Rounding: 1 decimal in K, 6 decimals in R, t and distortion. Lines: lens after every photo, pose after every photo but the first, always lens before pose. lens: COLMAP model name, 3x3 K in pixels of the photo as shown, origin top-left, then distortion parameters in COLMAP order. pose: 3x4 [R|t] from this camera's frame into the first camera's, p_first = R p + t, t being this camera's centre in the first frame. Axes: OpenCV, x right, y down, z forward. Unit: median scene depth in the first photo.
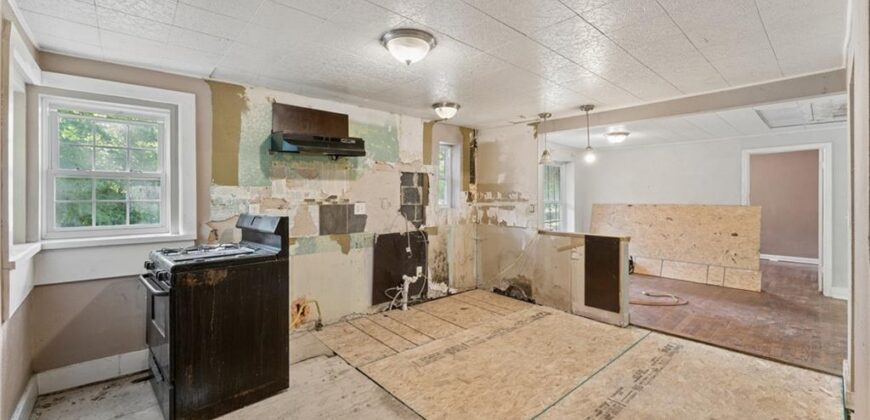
lens RADIAL K [[350.7, 0, 432.4], [0, 350.7, 197.7], [0, 0, 1]] dist [-0.002037, -0.000224]
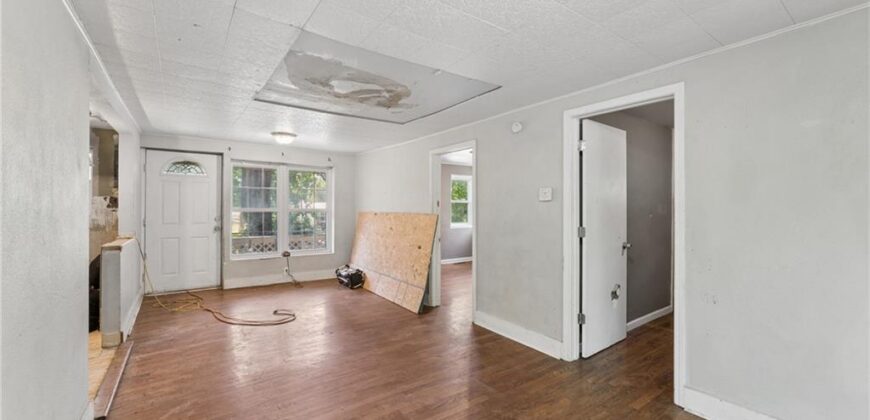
lens RADIAL K [[350.2, 0, 436.2], [0, 350.2, 206.2], [0, 0, 1]] dist [-0.000765, -0.000003]
pose [[0.995424, 0.006229, -0.095351, 1.388819], [-0.006709, 0.999966, -0.004718, 0.009029], [0.095319, 0.005336, 0.995432, 0.183641]]
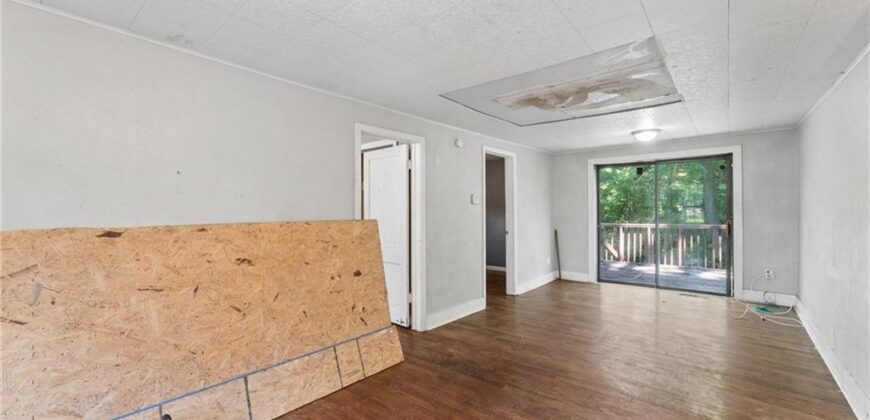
lens RADIAL K [[347.1, 0, 435.0], [0, 347.1, 210.0], [0, 0, 1]] dist [-0.001740, 0.000145]
pose [[-0.141738, -0.001083, 0.989904, 0.431023], [0.008373, 0.999962, 0.002293, 0.007933], [-0.989869, 0.008613, -0.141724, 1.343568]]
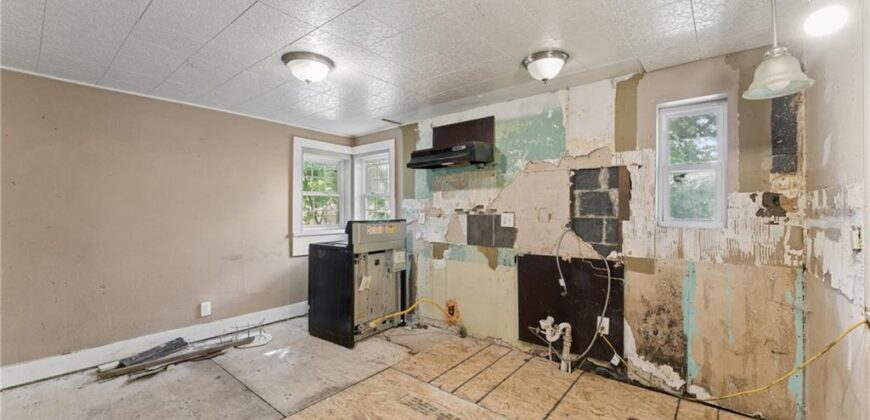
lens RADIAL K [[347.1, 0, 435.0], [0, 347.1, 210.0], [0, 0, 1]] dist [-0.001740, 0.000145]
pose [[0.160801, -0.001401, -0.986986, 0.597544], [-0.003068, 0.999993, -0.001919, 0.008676], [0.986982, 0.003337, 0.160796, 0.685534]]
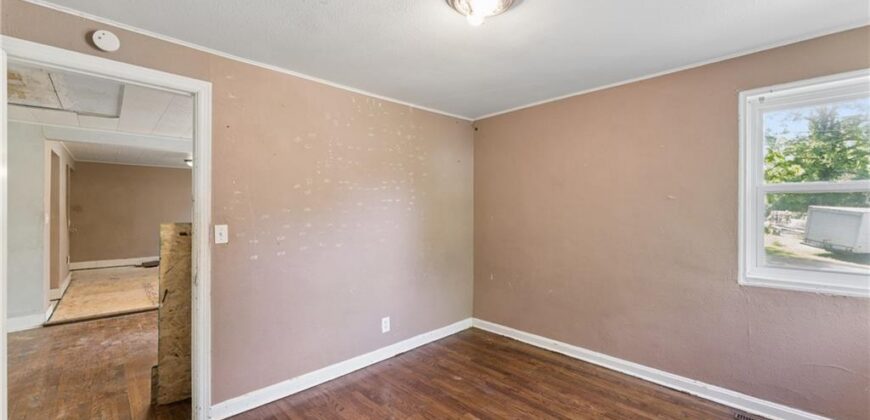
lens RADIAL K [[347.1, 0, 435.0], [0, 347.1, 210.0], [0, 0, 1]] dist [-0.001740, 0.000145]
pose [[0.035451, 0.001524, -0.999370, 1.844812], [-0.000421, 0.999999, 0.001511, 0.014435], [0.999371, 0.000367, 0.035452, 1.775689]]
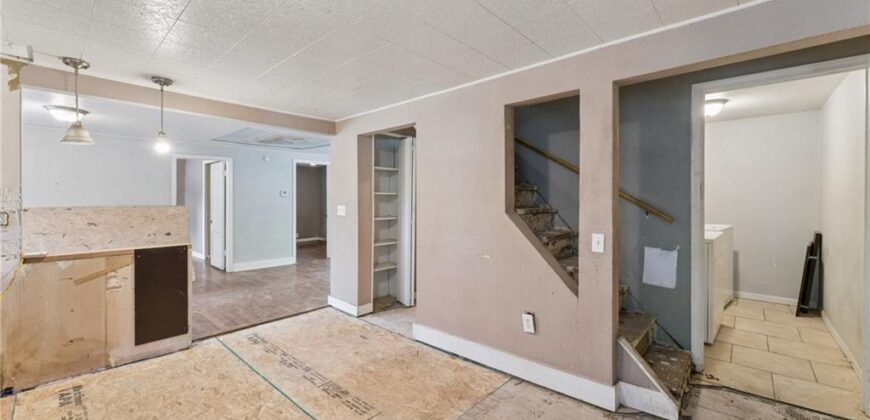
lens RADIAL K [[350.7, 0, 432.4], [0, 350.7, 197.7], [0, 0, 1]] dist [-0.002037, -0.000224]
pose [[-0.113527, 0.000663, 0.993535, -0.367440], [0.001225, 0.999999, -0.000527, -0.001082], [-0.993534, 0.001157, -0.113528, 0.473823]]
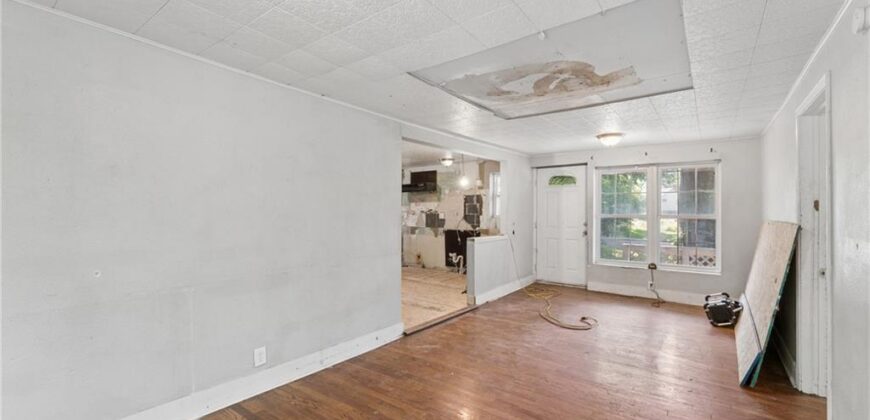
lens RADIAL K [[360.2, 0, 441.3], [0, 360.2, 211.4], [0, 0, 1]] dist [0.001738, 0.000345]
pose [[0.201629, -0.001640, -0.979461, 1.800101], [-0.004741, 0.999985, -0.002651, 0.011735], [0.979450, 0.005178, 0.201619, 0.579510]]
